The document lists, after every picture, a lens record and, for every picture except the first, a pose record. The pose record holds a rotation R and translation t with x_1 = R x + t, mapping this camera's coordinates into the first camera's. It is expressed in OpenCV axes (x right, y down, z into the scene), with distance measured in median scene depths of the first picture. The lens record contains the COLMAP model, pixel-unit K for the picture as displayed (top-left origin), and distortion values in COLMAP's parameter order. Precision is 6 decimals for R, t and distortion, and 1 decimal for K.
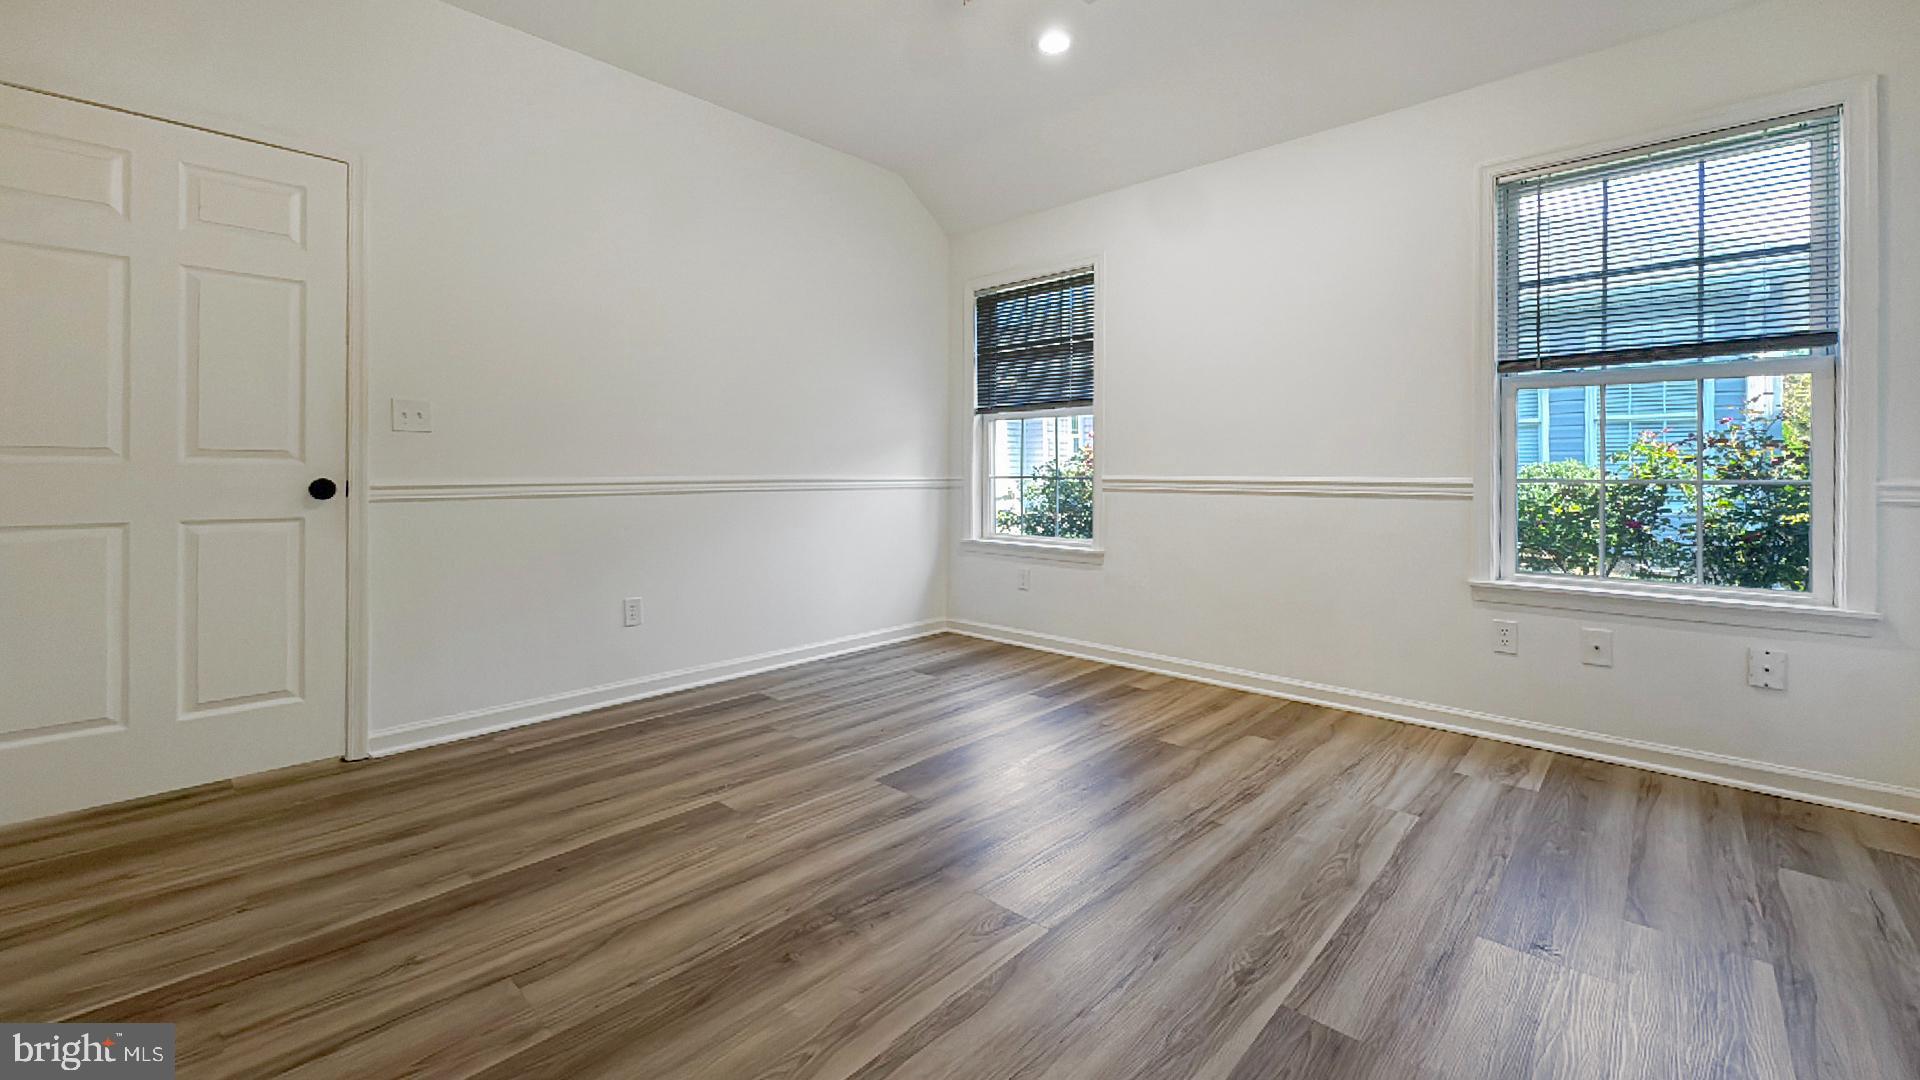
lens RADIAL K [[764.2, 0, 950.9], [0, 764.2, 541.8], [0, 0, 1]] dist [-0.001392, 0.000047]
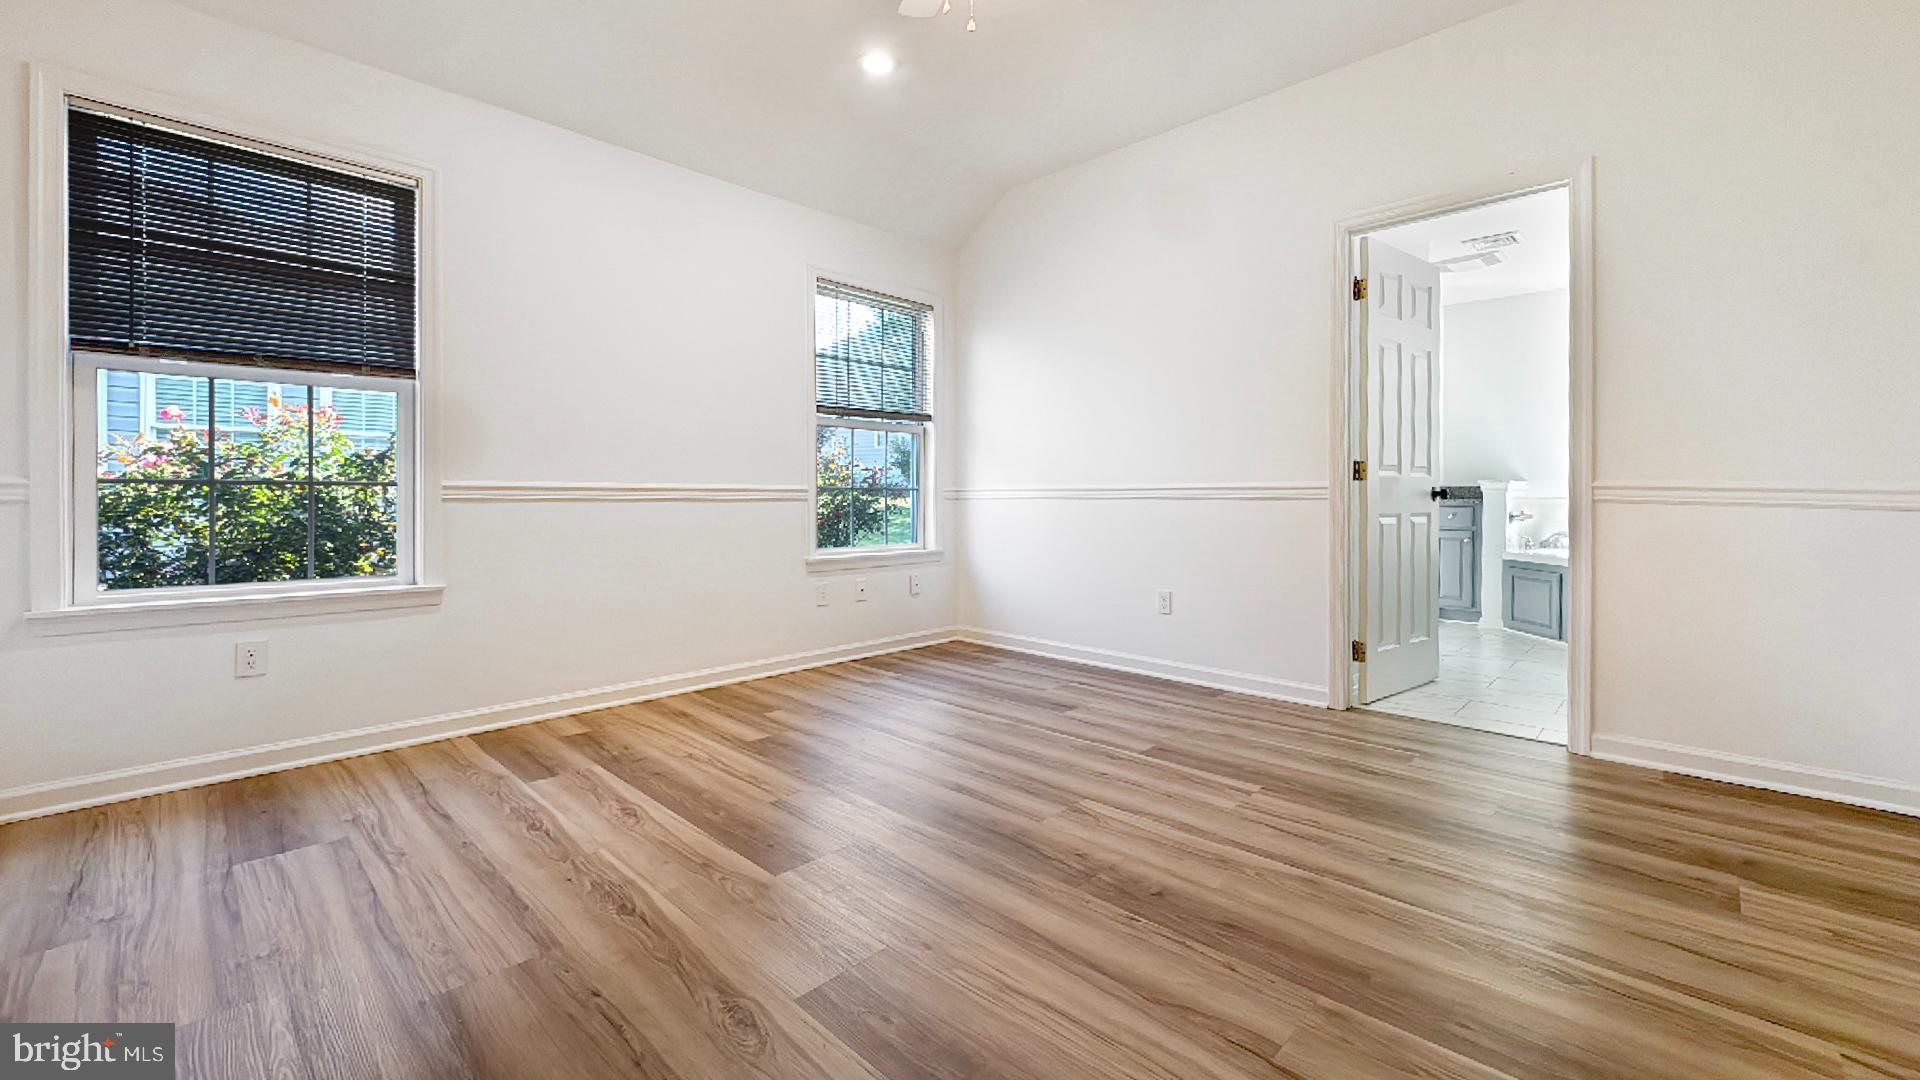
lens RADIAL K [[761.9, 0, 957.4], [0, 761.9, 544.7], [0, 0, 1]] dist [0.035286, -0.000098]
pose [[0.019920, -0.073448, 0.997100, -0.741010], [0.072113, 0.994806, 0.071839, -0.055962], [-0.997198, 0.070473, 0.025113, 0.669871]]
